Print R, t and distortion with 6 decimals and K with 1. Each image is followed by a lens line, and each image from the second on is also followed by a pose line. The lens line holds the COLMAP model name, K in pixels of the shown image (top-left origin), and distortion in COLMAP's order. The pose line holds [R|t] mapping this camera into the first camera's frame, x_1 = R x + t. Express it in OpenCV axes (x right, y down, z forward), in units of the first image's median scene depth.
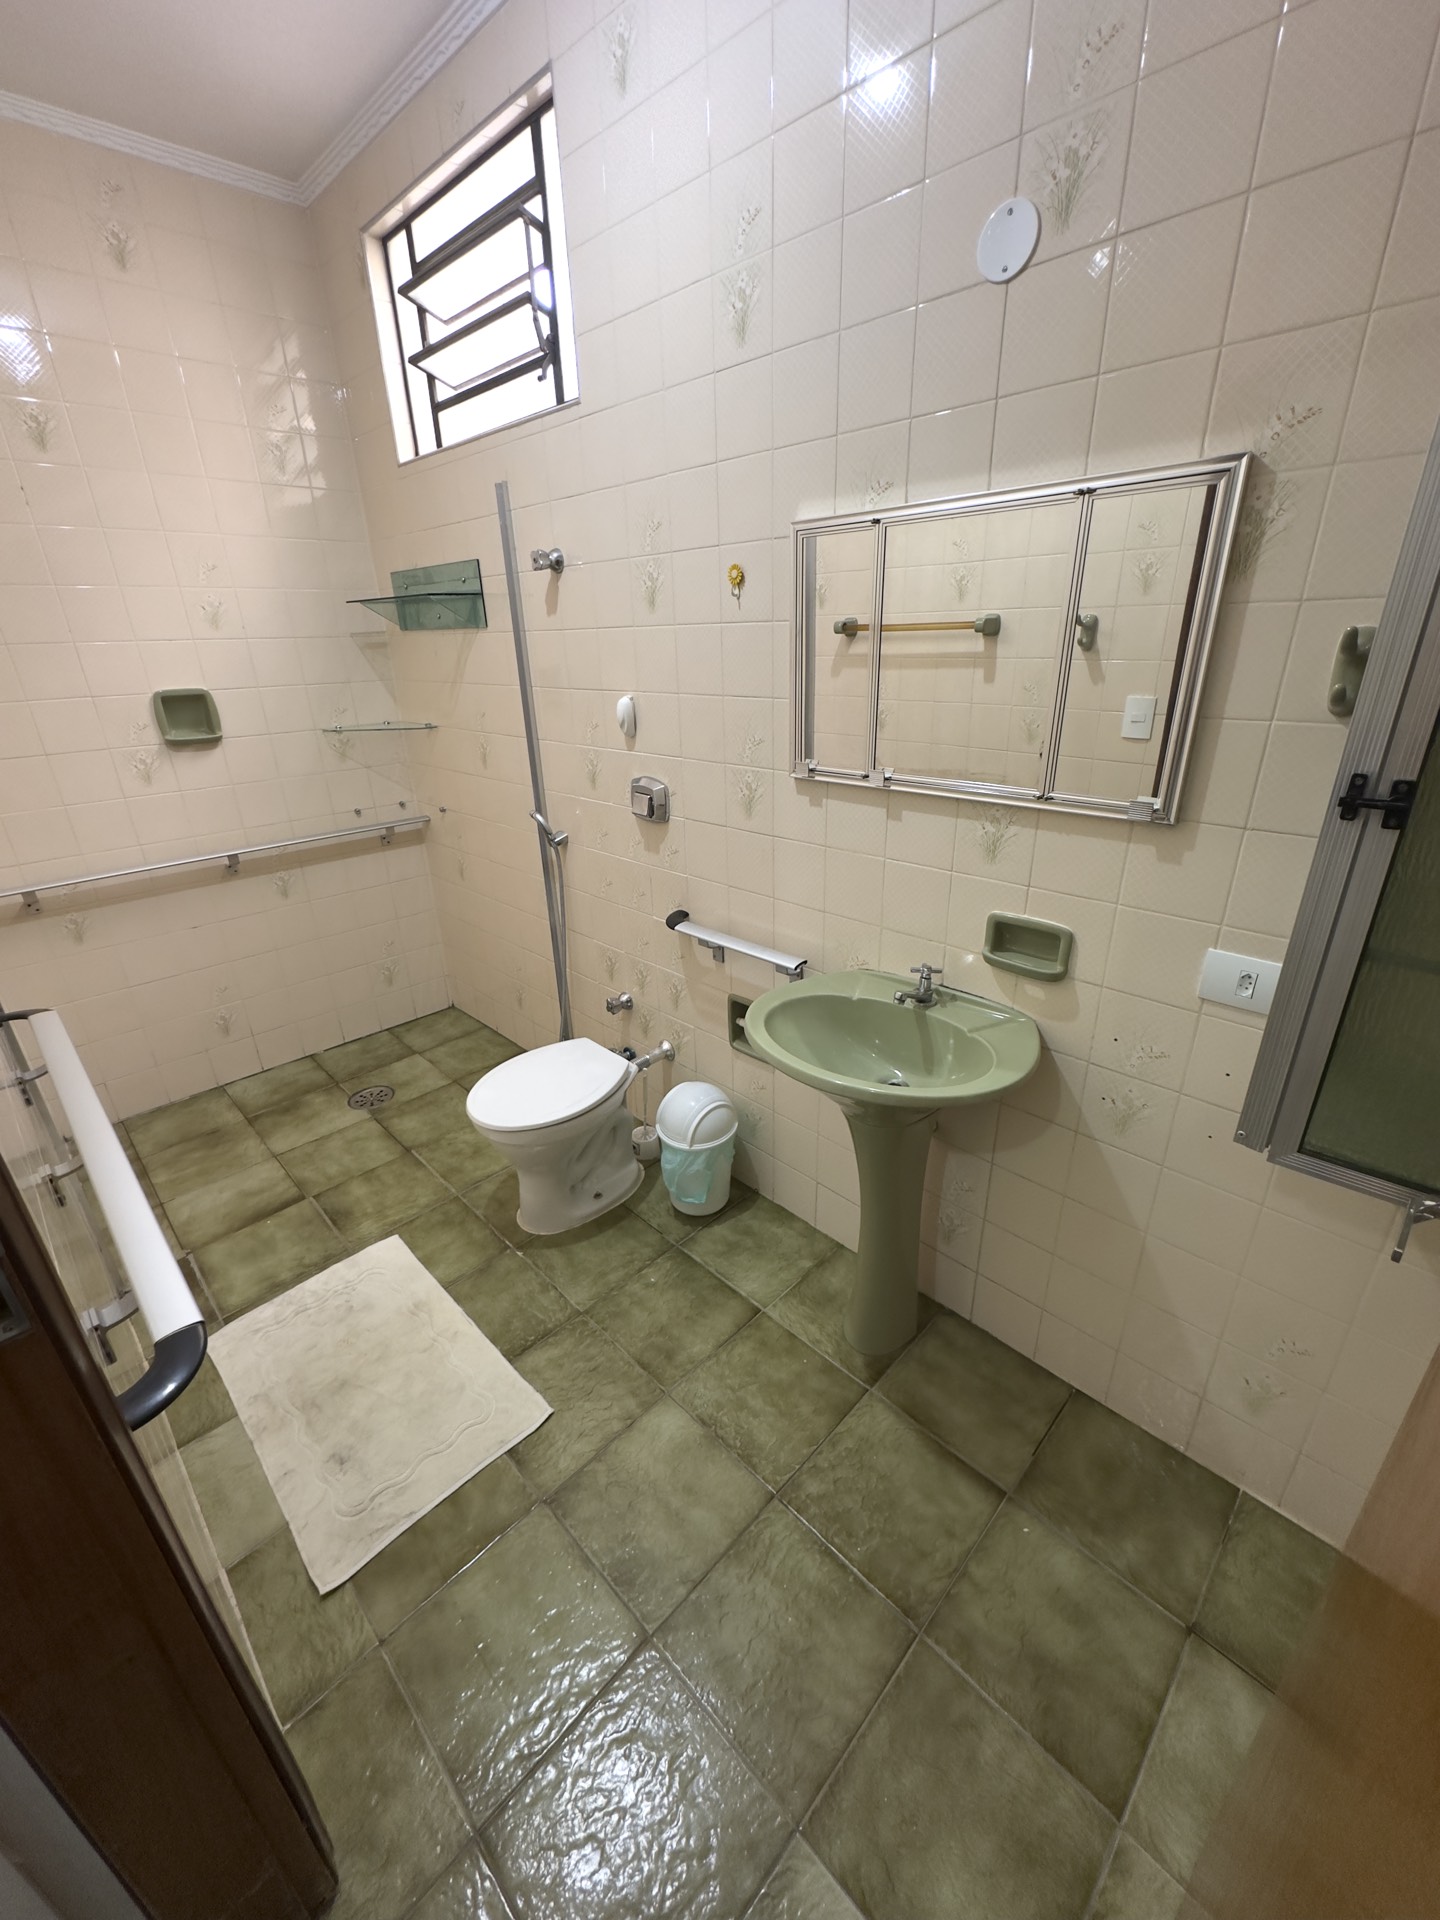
lens RADIAL K [[774.6, 0, 720.0], [0, 774.6, 960.0], [0, 0, 1]] dist [-0.001620, -0.000021]
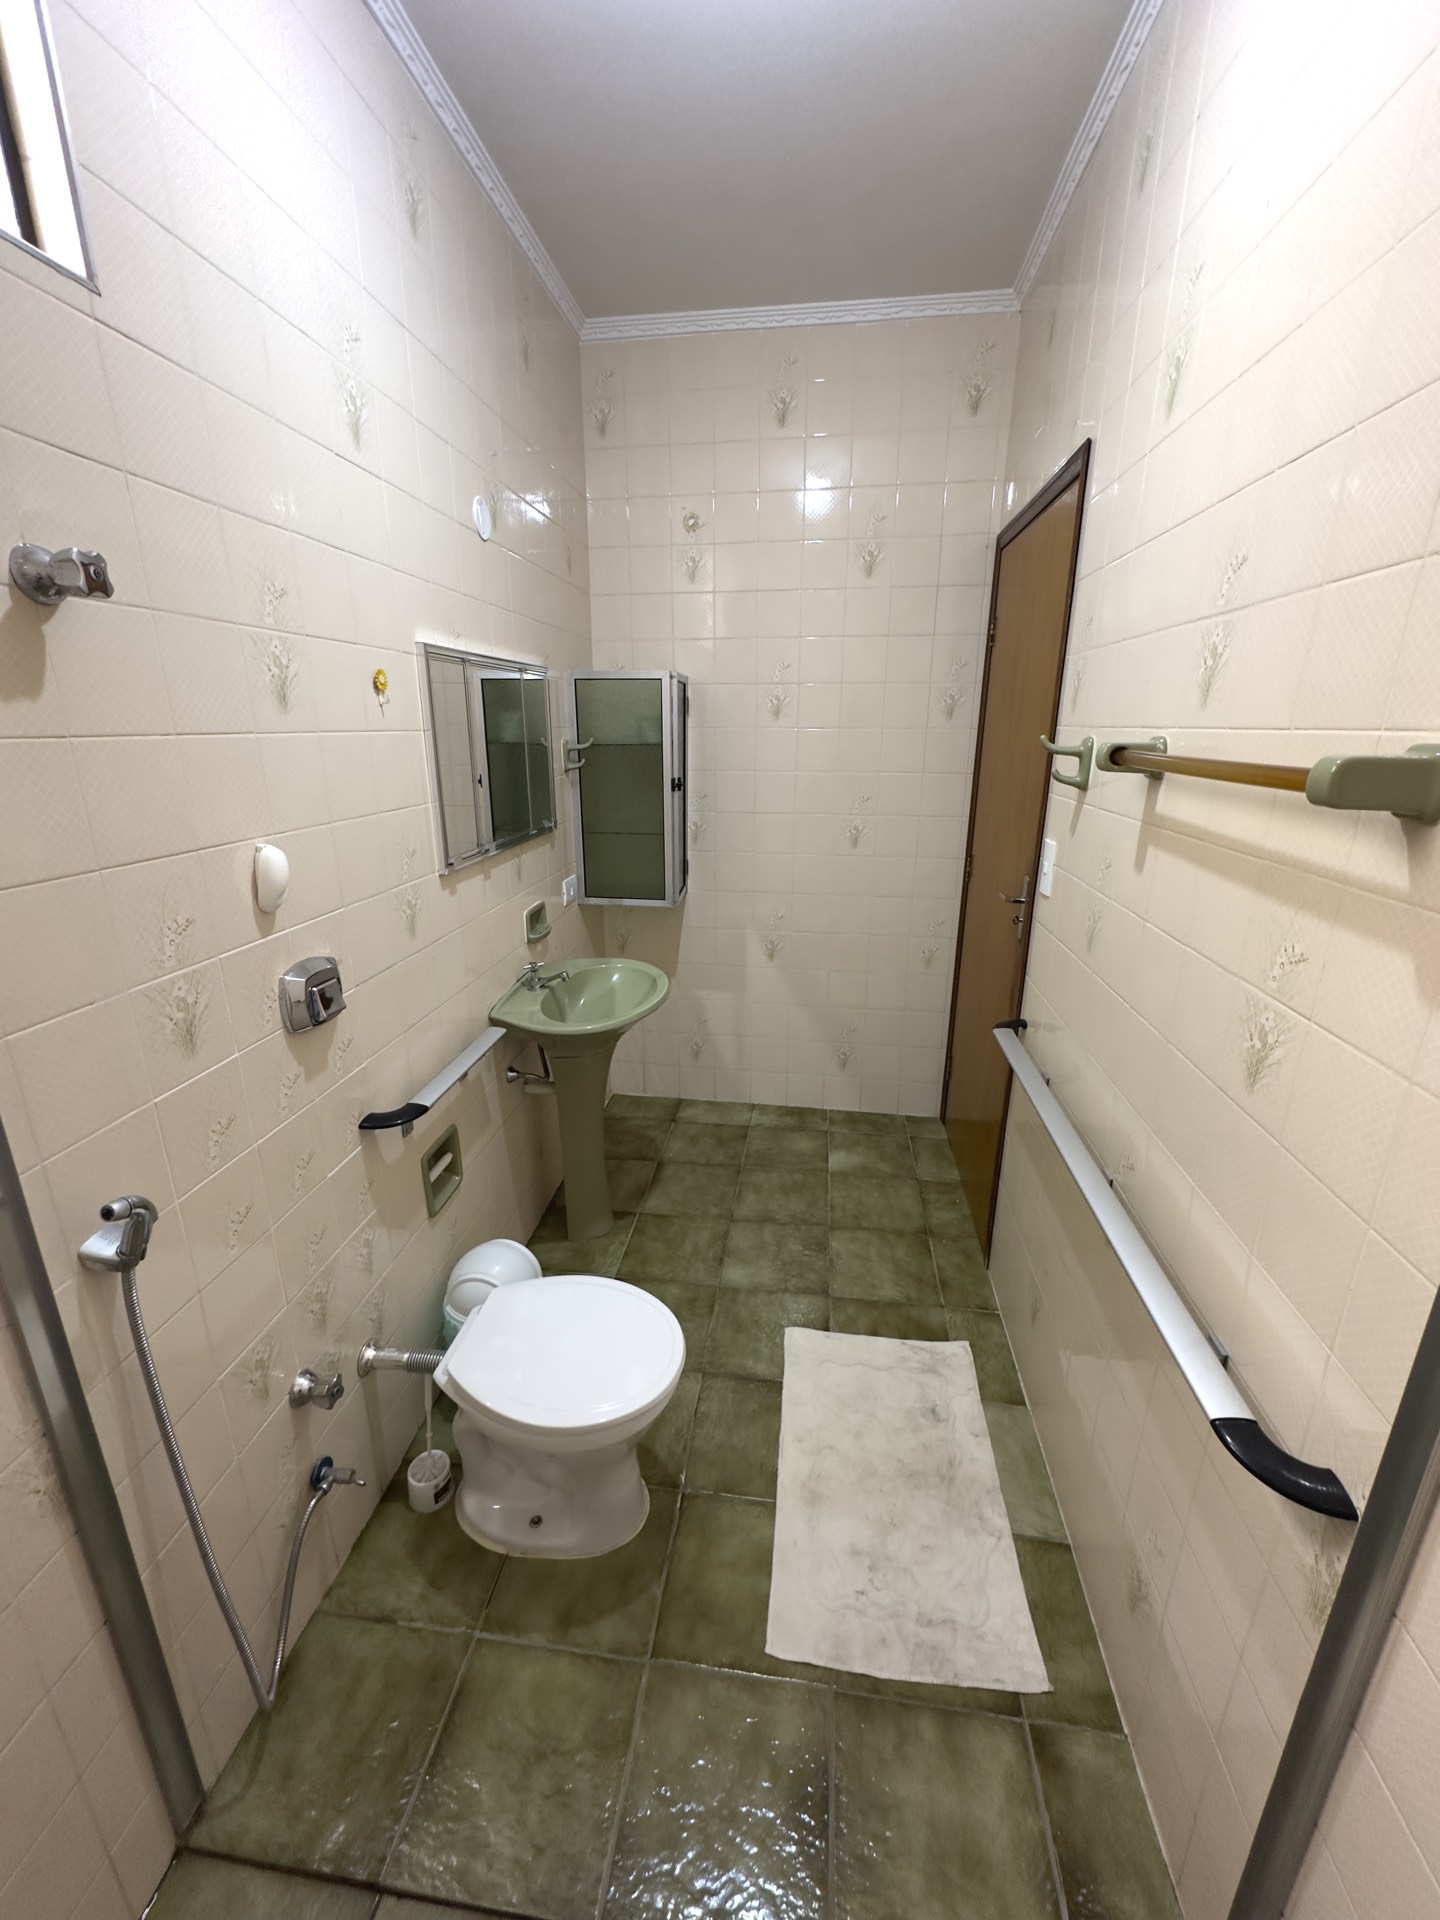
lens RADIAL K [[766.9, 0, 720.0], [0, 766.9, 960.0], [0, 0, 1]] dist [-0.001120, 0.000173]
pose [[-0.608245, -0.206177, 0.766505, -0.979993], [0.326542, 0.815177, 0.478390, -0.534218], [-0.723470, 0.541274, -0.428502, 1.283356]]
